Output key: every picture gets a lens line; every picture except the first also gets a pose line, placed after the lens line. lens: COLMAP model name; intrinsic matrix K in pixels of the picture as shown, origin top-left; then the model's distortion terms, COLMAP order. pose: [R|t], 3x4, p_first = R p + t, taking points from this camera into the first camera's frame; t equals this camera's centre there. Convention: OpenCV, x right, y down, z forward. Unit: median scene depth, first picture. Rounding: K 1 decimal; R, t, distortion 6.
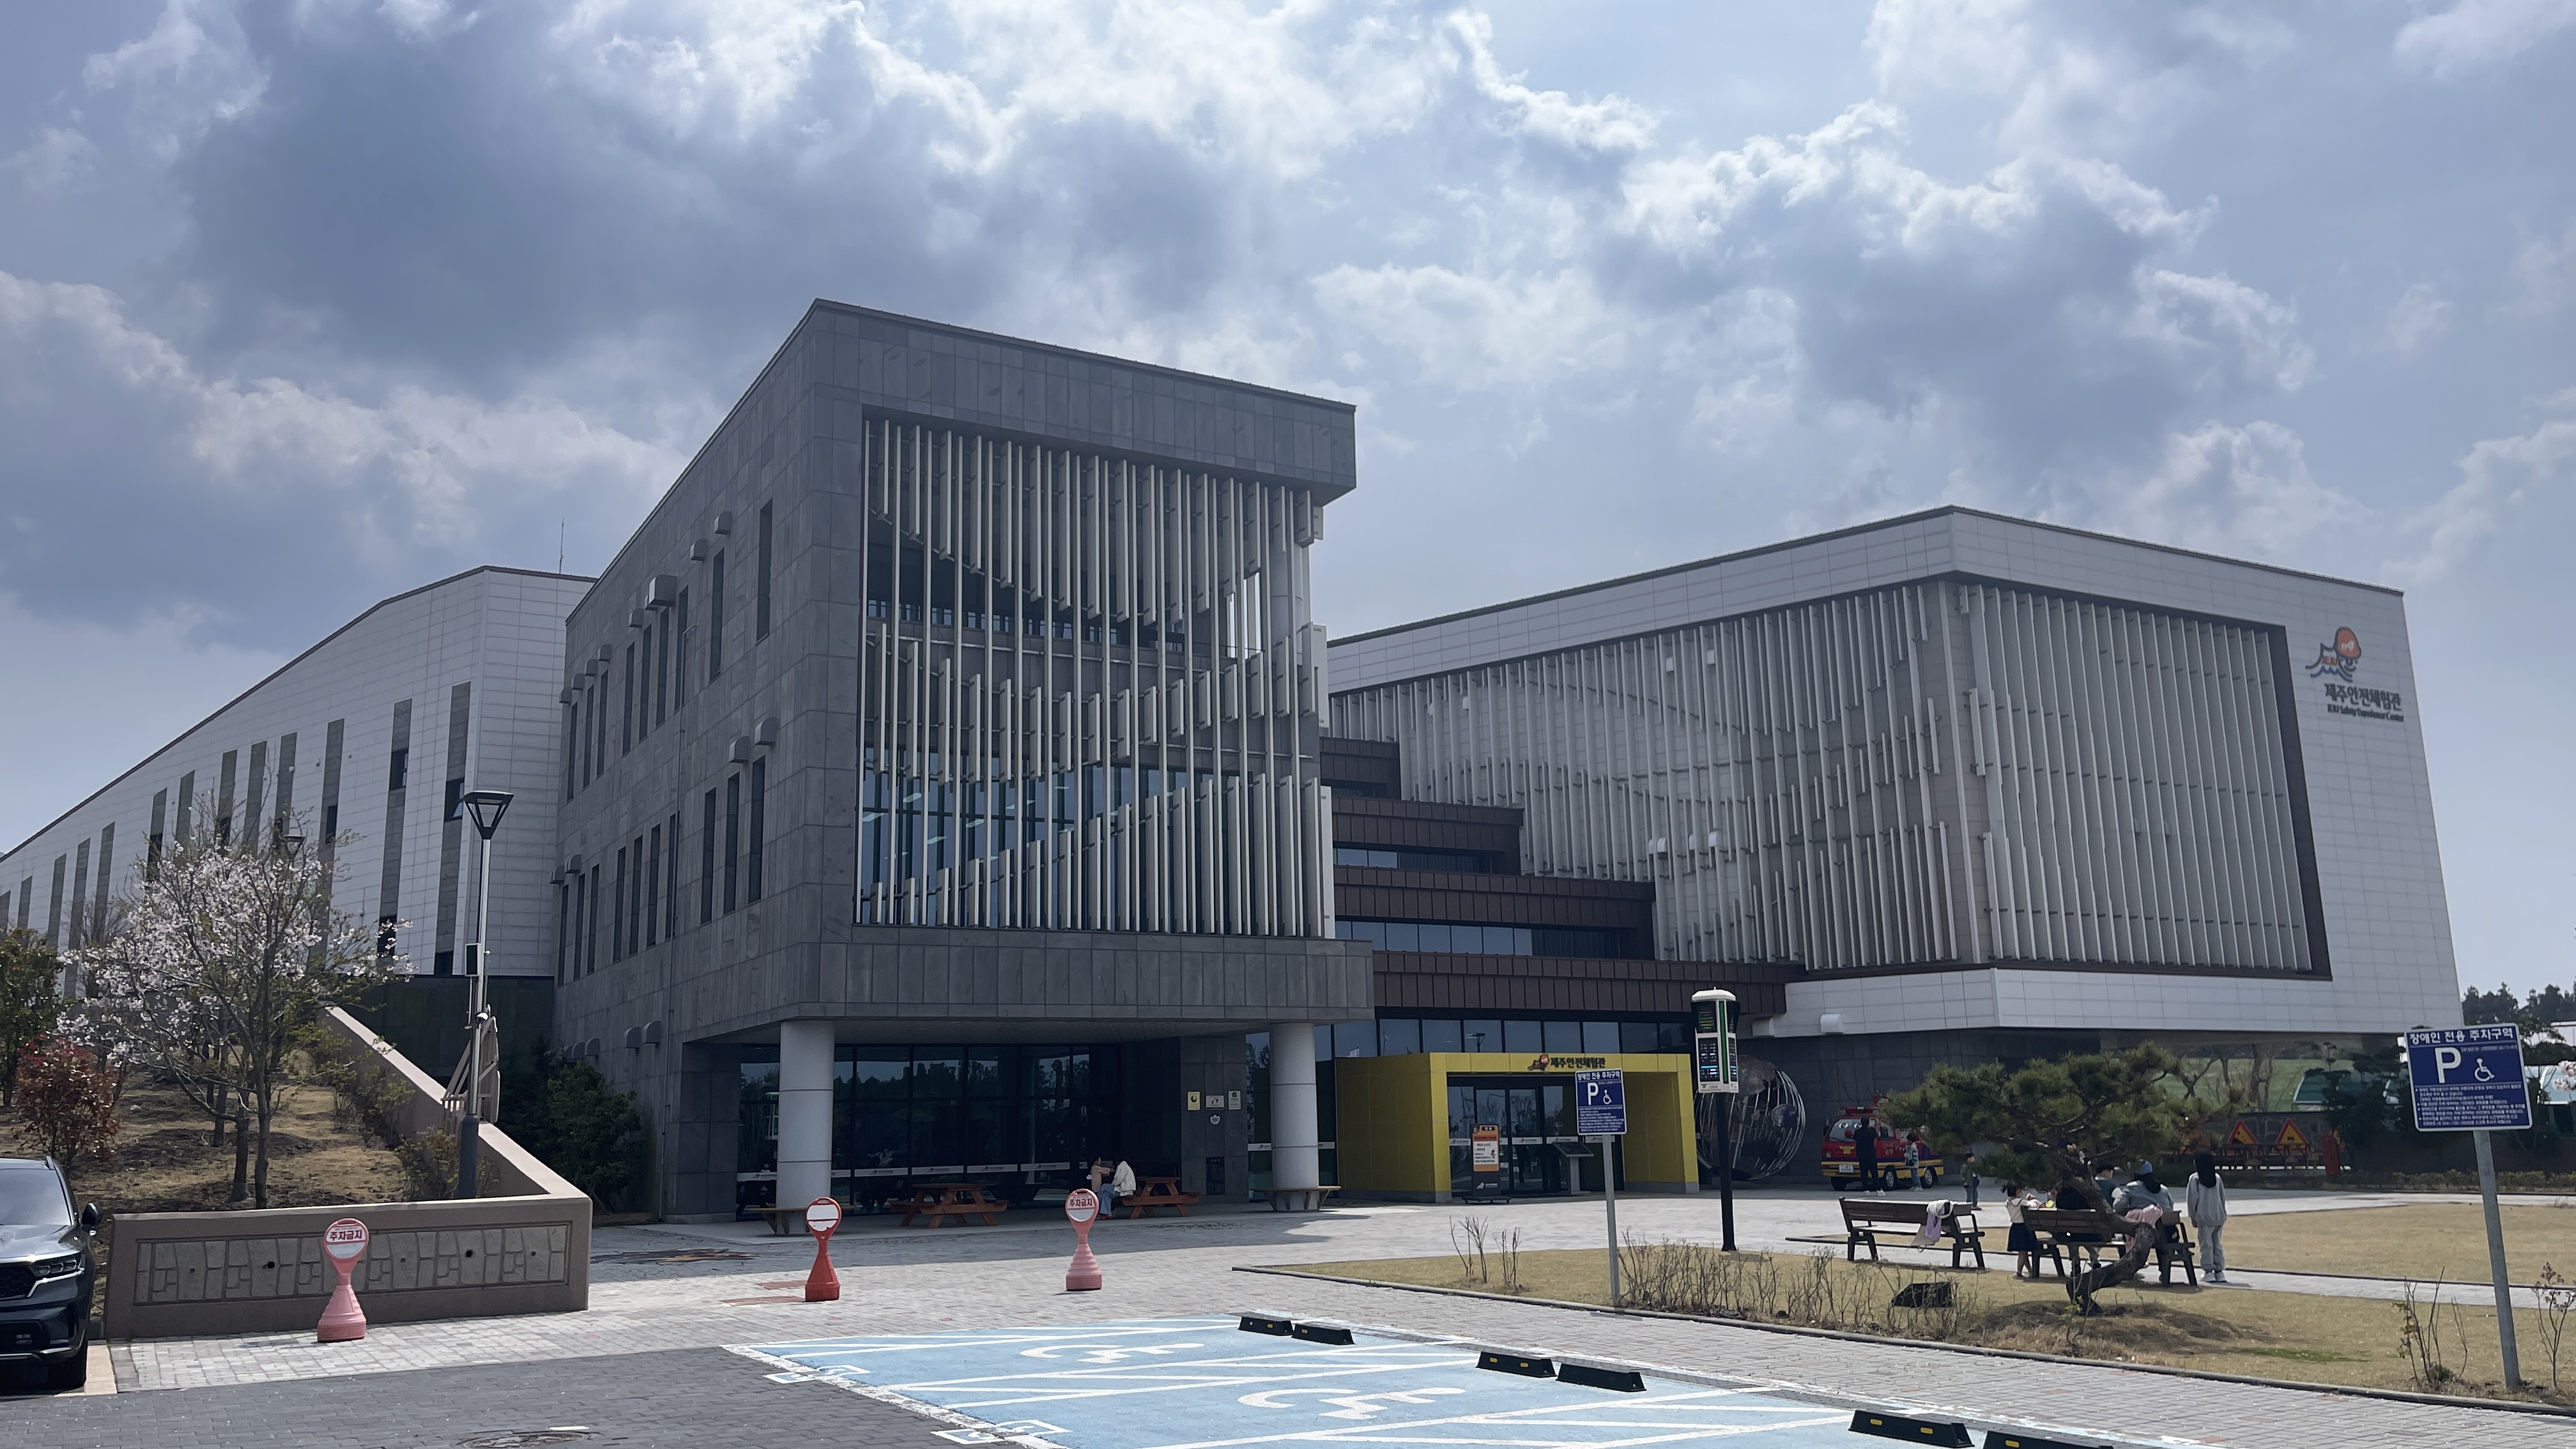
lens RADIAL K [[1993.0, 0, 1287.9], [0, 1993.0, 726.3], [0, 0, 1]] dist [-0.003325, -0.001196]
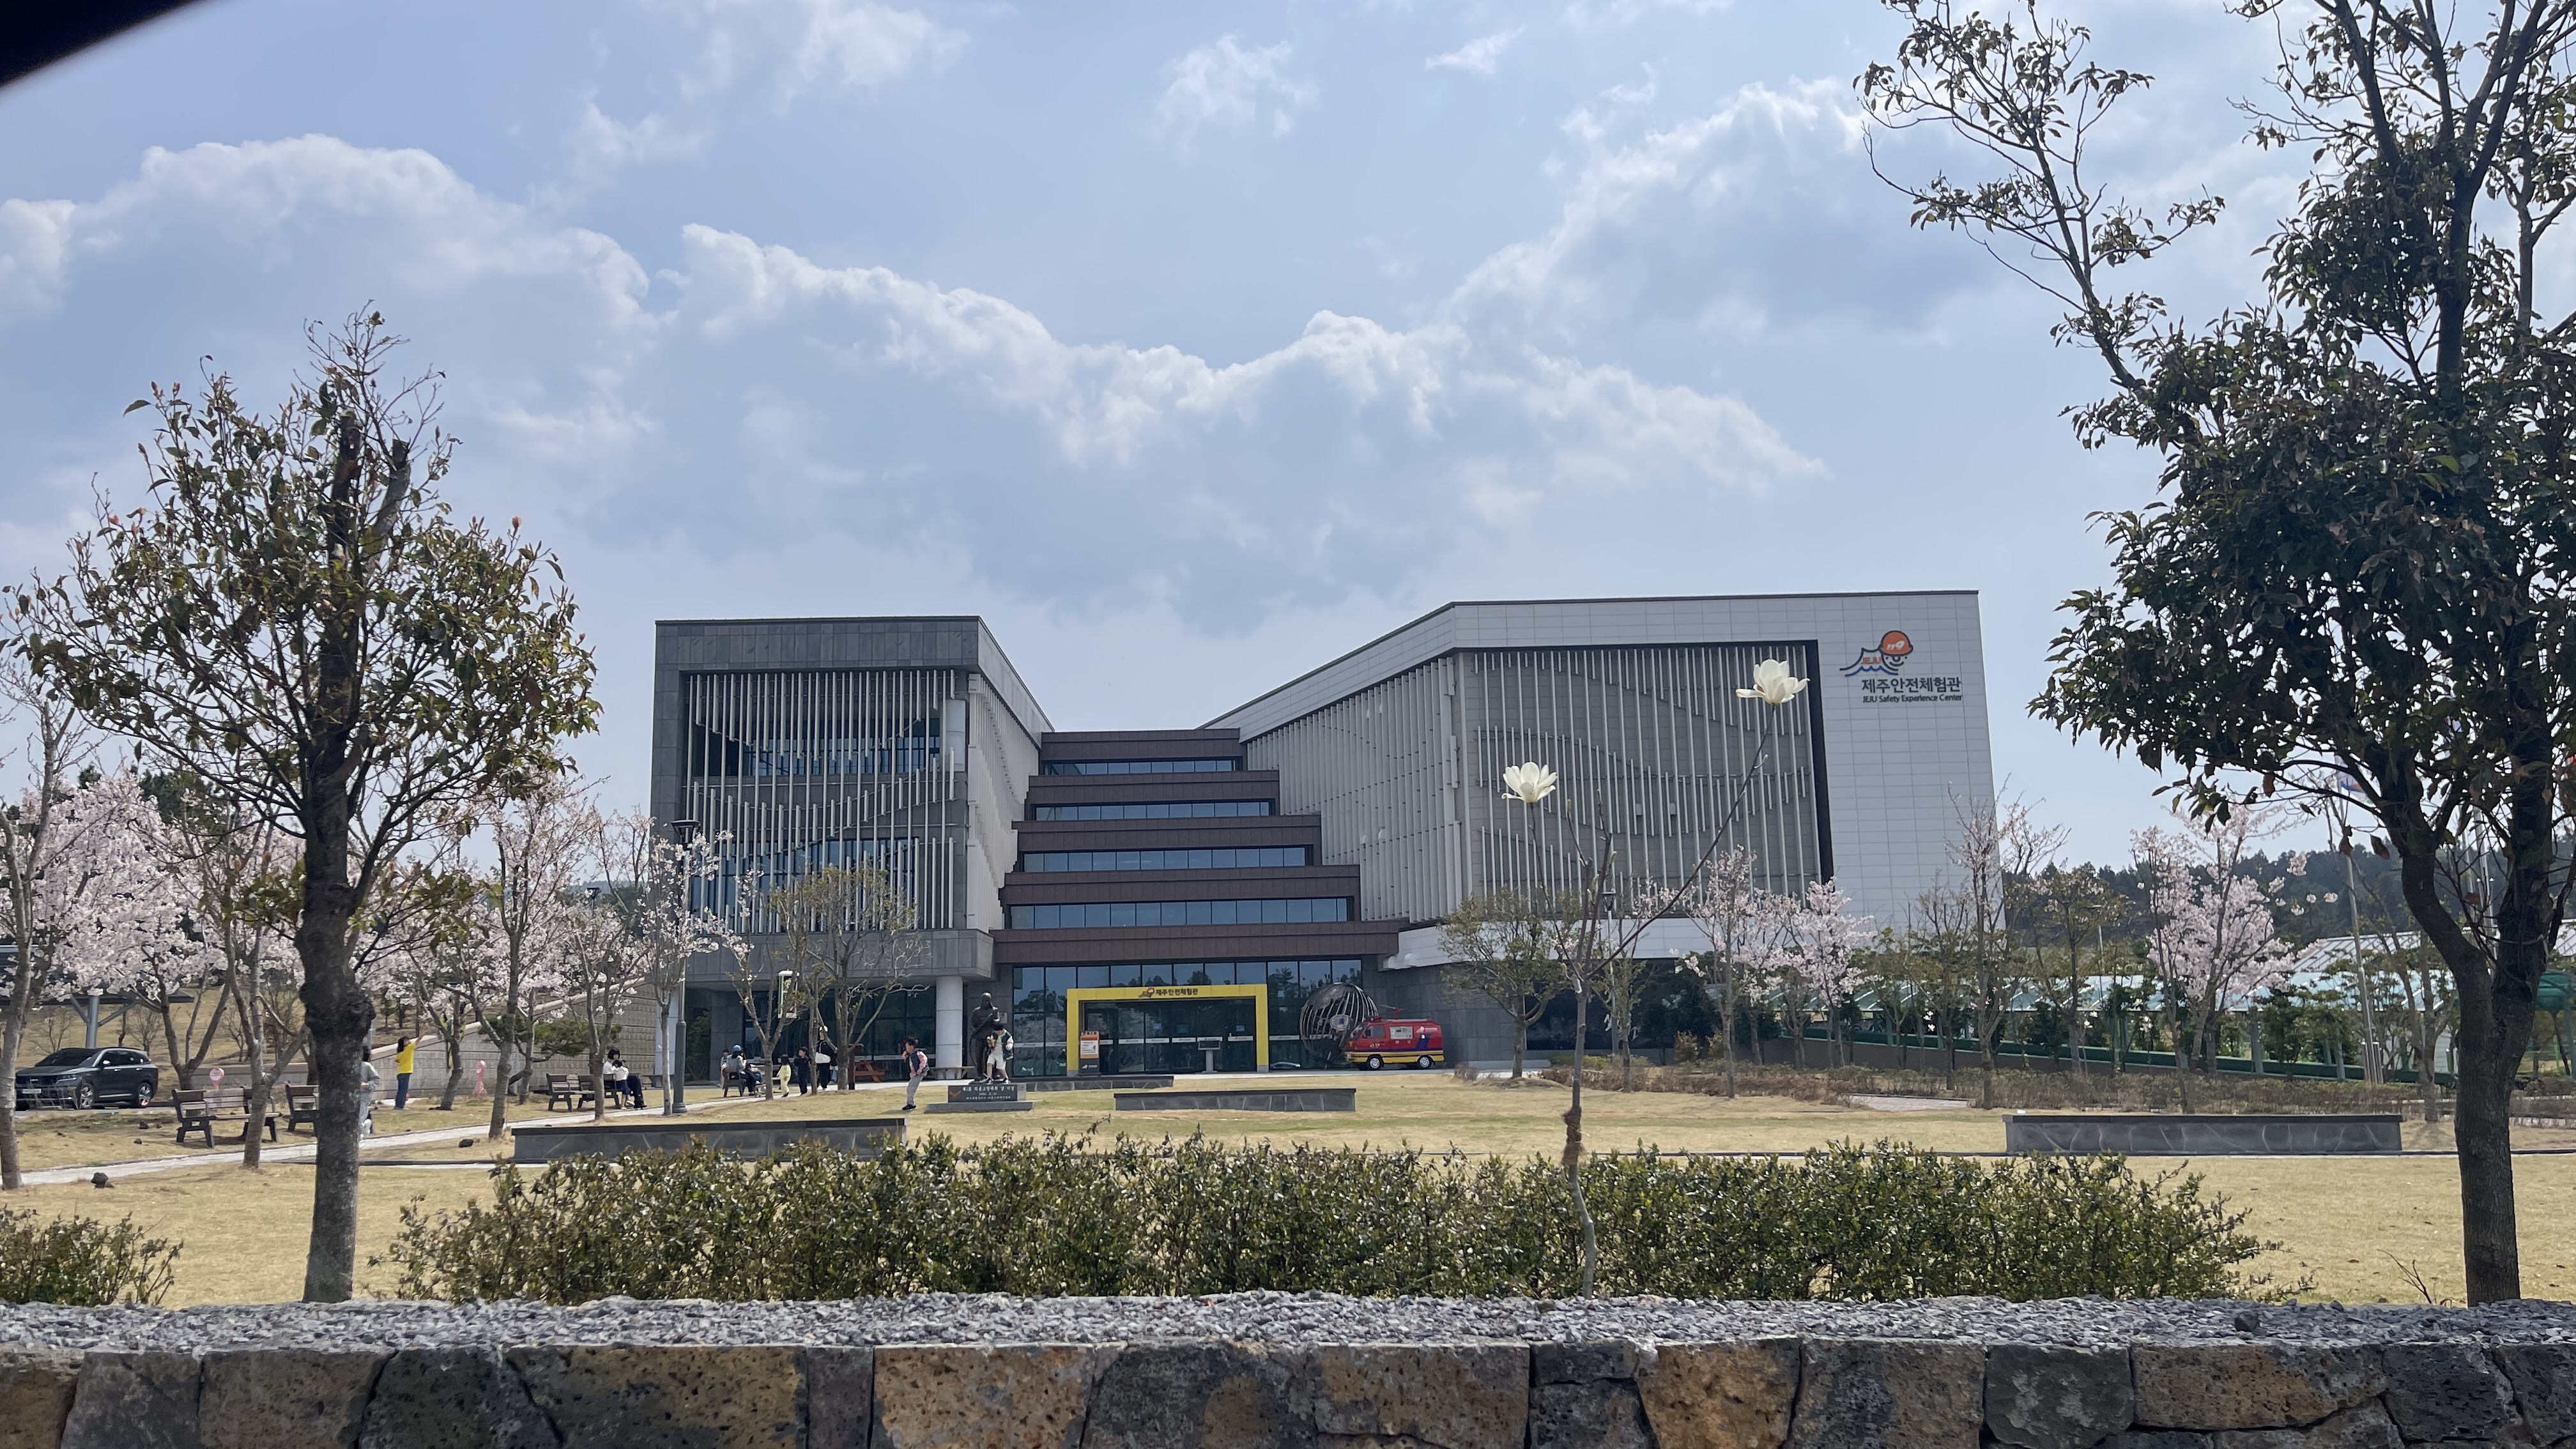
lens RADIAL K [[1993.0, 0, 1288.5], [0, 1993.0, 720.6], [0, 0, 1]] dist [-0.003325, -0.001196]
pose [[0.873710, -0.080988, -0.479657, 0.900859], [0.101429, 0.994701, 0.016804, -0.060342], [0.475755, -0.063332, 0.877295, -0.322432]]
